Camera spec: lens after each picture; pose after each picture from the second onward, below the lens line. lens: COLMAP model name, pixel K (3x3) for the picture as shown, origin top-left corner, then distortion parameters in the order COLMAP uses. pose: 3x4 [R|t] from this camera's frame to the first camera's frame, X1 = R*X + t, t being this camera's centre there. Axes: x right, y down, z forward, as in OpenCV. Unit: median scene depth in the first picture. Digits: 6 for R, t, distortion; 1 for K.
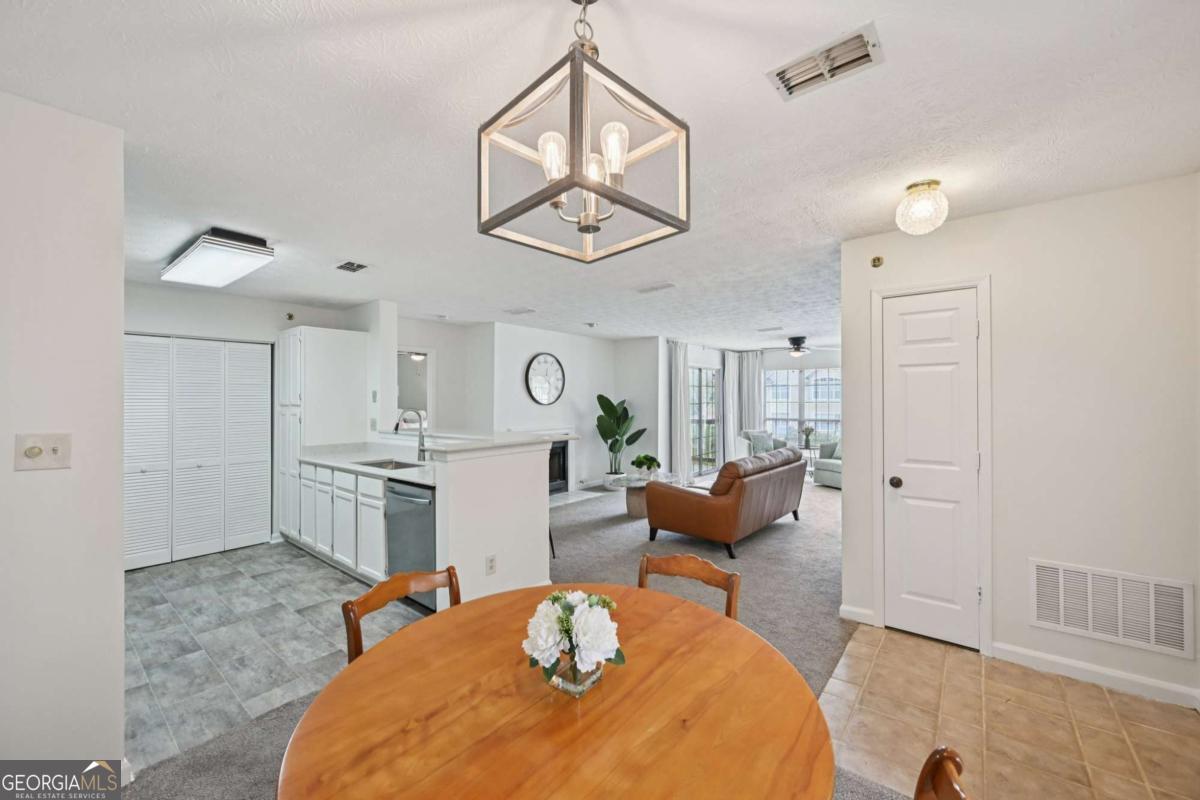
lens RADIAL K [[468.9, 0, 599.1], [0, 468.9, 398.2], [0, 0, 1]] dist [-0.002107, 0.000613]
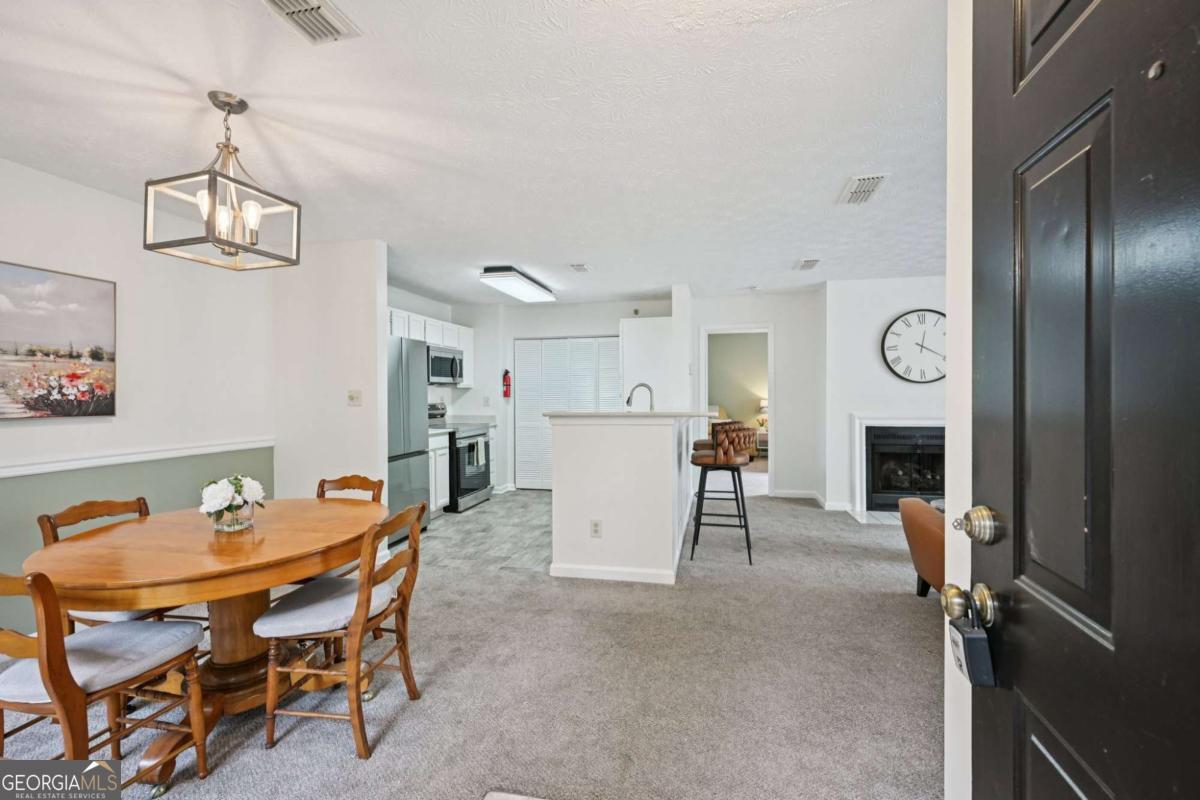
lens RADIAL K [[513.6, 0, 601.8], [0, 513.6, 390.9], [0, 0, 1]] dist [-0.000691, 0.000655]
pose [[0.456078, -0.000749, -0.889939, 0.916205], [0.008958, 0.999953, 0.003750, 0.050545], [0.889895, -0.009683, 0.456063, 0.566467]]
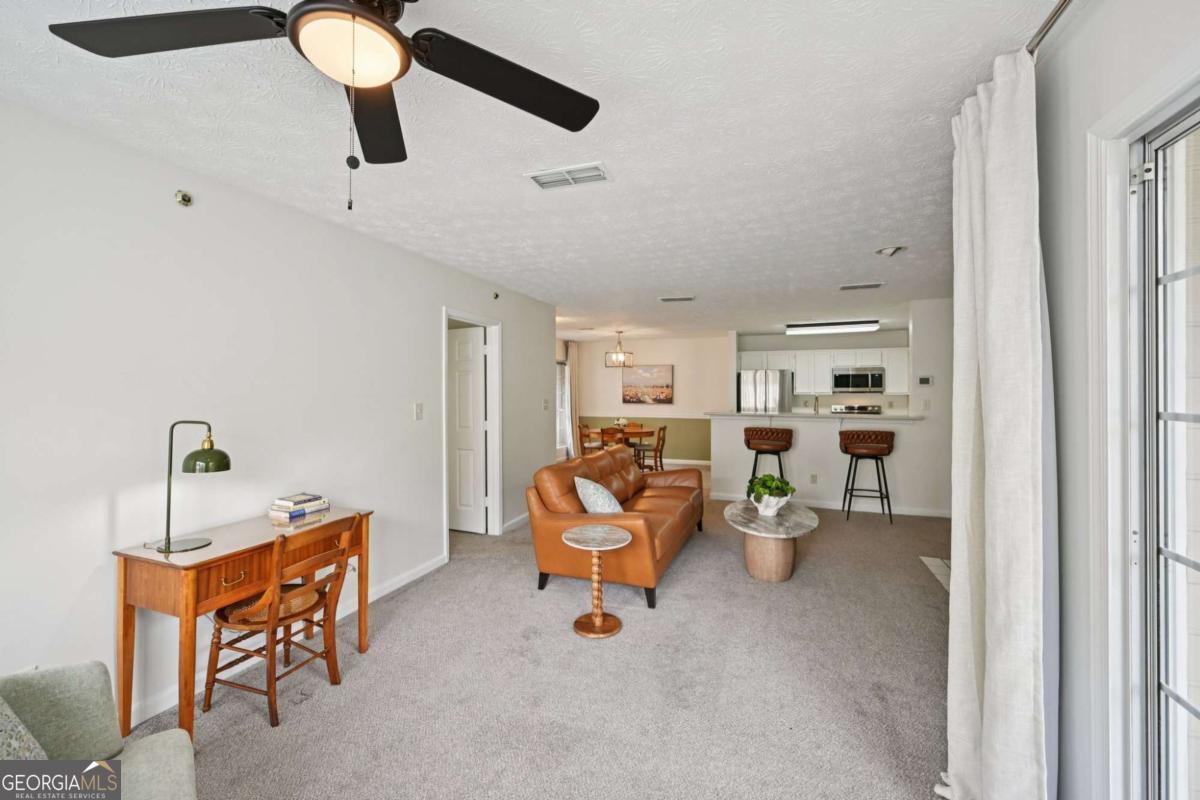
lens RADIAL K [[513.6, 0, 599.3], [0, 513.6, 391.6], [0, 0, 1]] dist [-0.000691, 0.000655]
pose [[-0.938041, -0.000272, -0.346525, 1.284840], [0.002368, 0.999971, -0.007196, 0.034966], [0.346517, -0.007571, -0.938013, 3.504039]]
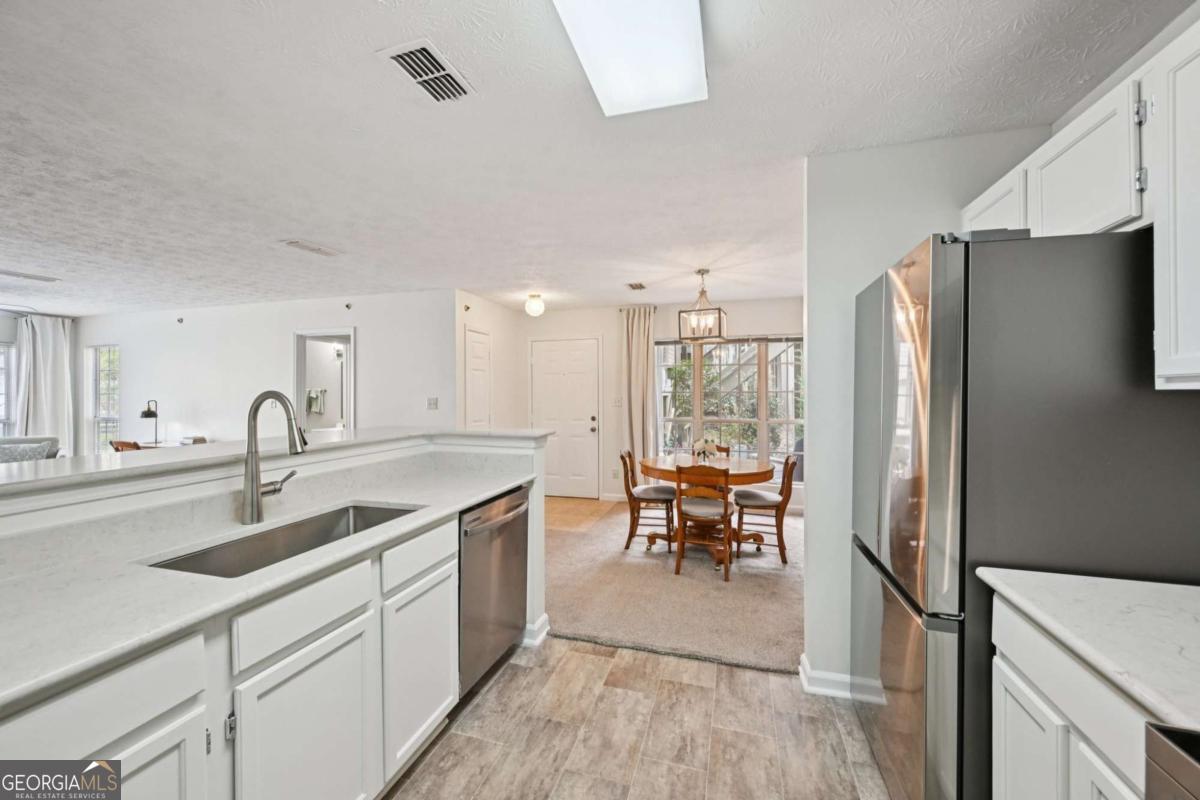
lens RADIAL K [[468.9, 0, 603.4], [0, 468.9, 394.4], [0, 0, 1]] dist [-0.002107, 0.000613]
pose [[-0.397480, 0.002841, 0.917607, -1.318579], [-0.002176, 0.999989, -0.004038, 0.038992], [-0.917608, -0.003602, -0.397469, 1.348014]]
